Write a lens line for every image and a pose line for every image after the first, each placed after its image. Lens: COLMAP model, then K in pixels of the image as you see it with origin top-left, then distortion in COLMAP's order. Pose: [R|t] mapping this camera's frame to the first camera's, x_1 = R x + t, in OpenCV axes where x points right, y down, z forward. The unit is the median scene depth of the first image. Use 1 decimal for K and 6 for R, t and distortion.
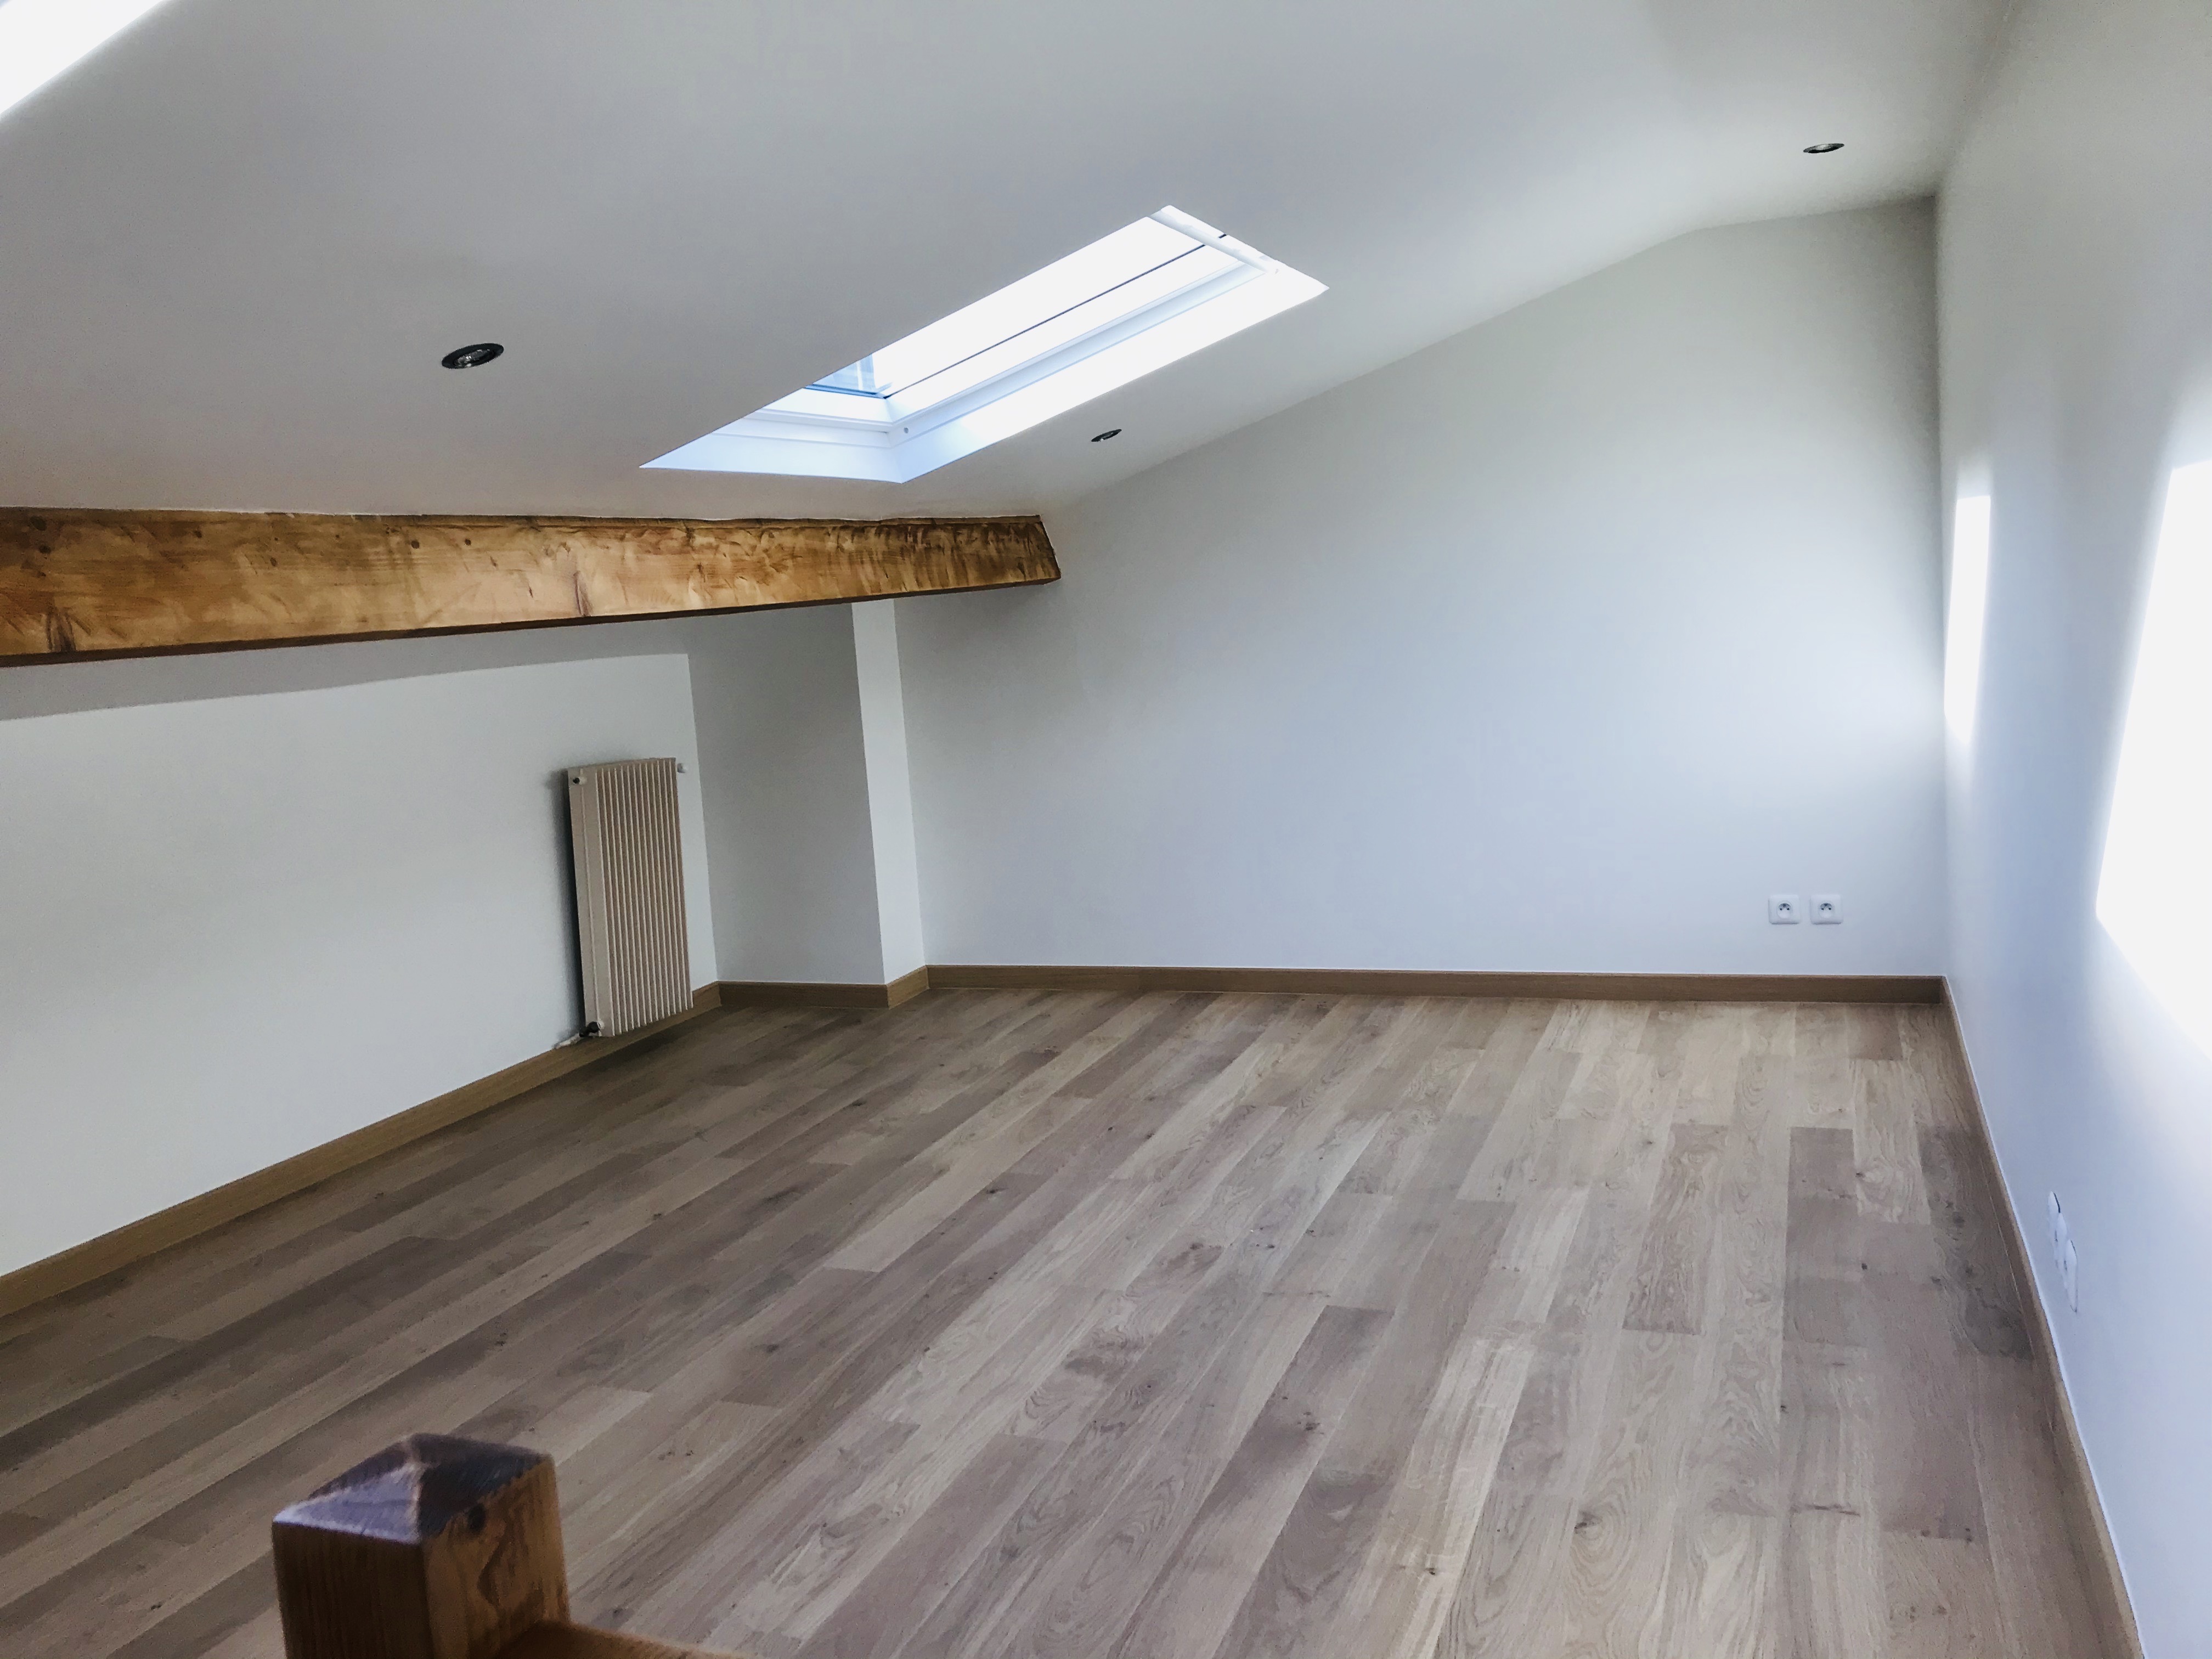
lens RADIAL K [[1837.7, 0, 1102.2], [0, 1837.7, 827.3], [0, 0, 1]] dist [0.029263, -0.017313]
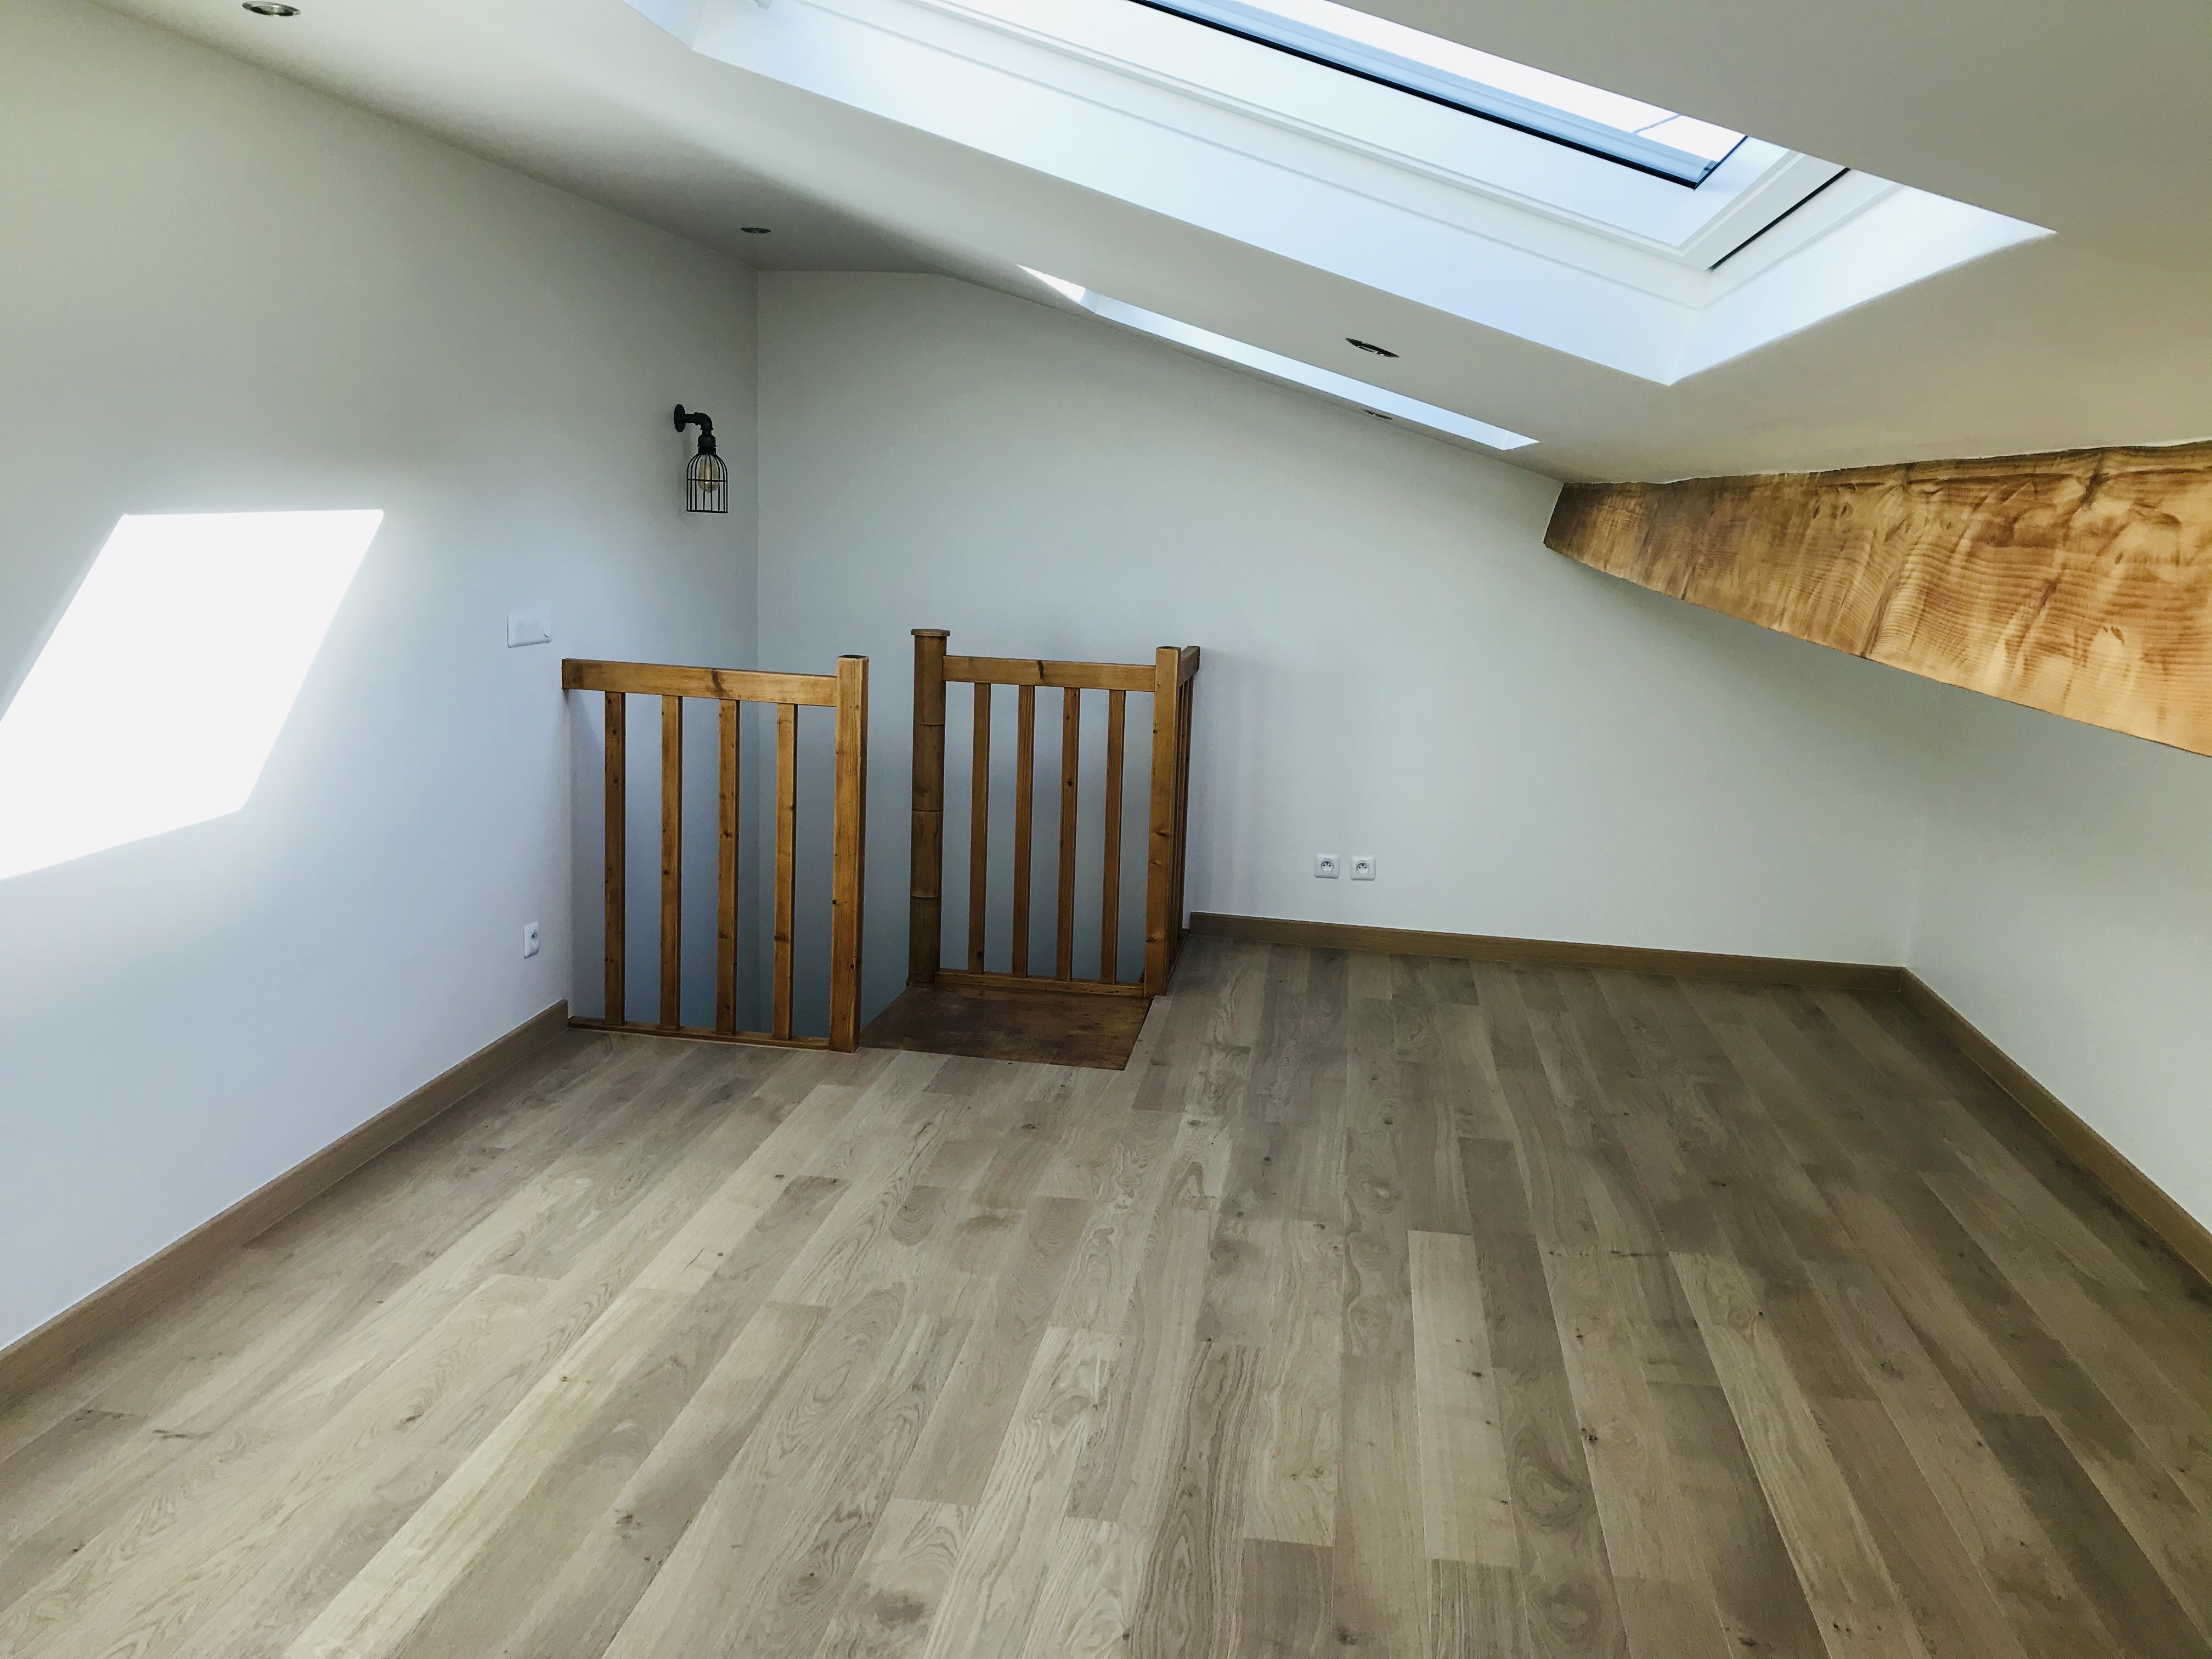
lens RADIAL K [[1837.7, 0, 1107.1], [0, 1837.7, 829.6], [0, 0, 1]] dist [0.029263, -0.017313]
pose [[-0.974524, 0.072334, -0.212300, 0.054057], [0.000792, 0.947670, 0.319251, -0.307558], [0.224283, 0.310950, -0.923584, 1.900130]]
